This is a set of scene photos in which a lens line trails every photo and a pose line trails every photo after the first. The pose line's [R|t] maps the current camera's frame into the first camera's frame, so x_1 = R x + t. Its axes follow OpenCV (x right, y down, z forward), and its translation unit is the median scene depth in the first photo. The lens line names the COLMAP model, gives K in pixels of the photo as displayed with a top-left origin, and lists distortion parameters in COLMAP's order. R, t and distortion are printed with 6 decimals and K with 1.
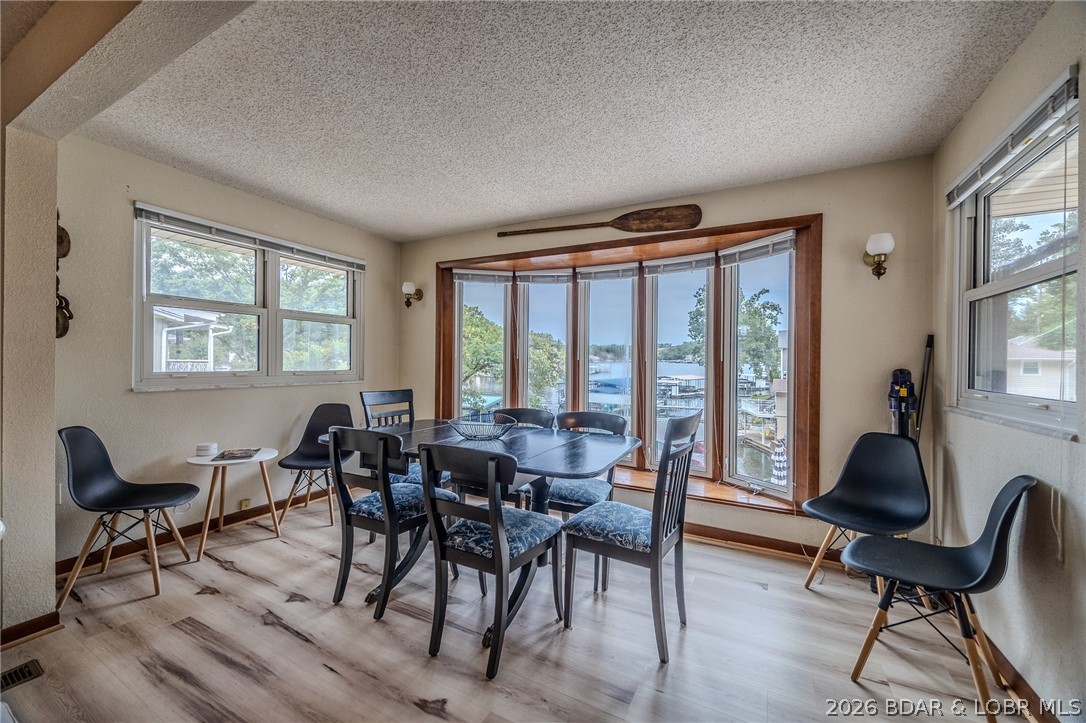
lens RADIAL K [[414.9, 0, 550.5], [0, 414.9, 359.6], [0, 0, 1]] dist [-0.001857, -0.000951]
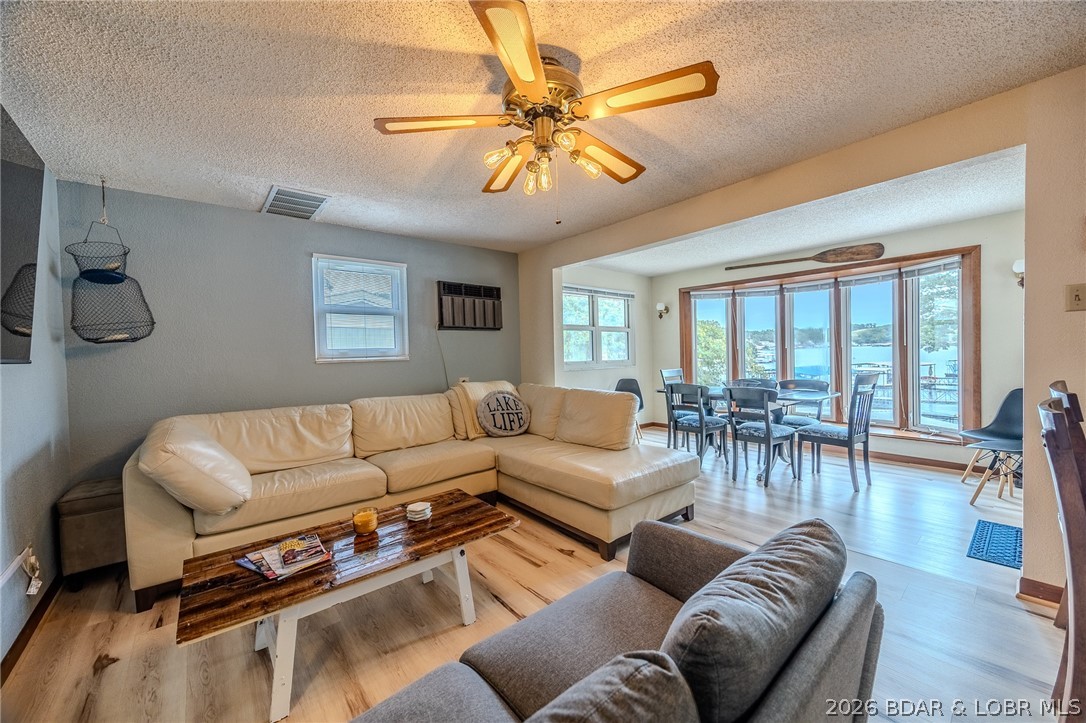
lens RADIAL K [[414.9, 0, 544.6], [0, 414.9, 361.7], [0, 0, 1]] dist [-0.001857, -0.000951]
pose [[0.923804, -0.025352, -0.382026, -0.192780], [0.035133, 0.999209, 0.018647, -0.009774], [0.381251, -0.030648, 0.923964, -0.795556]]
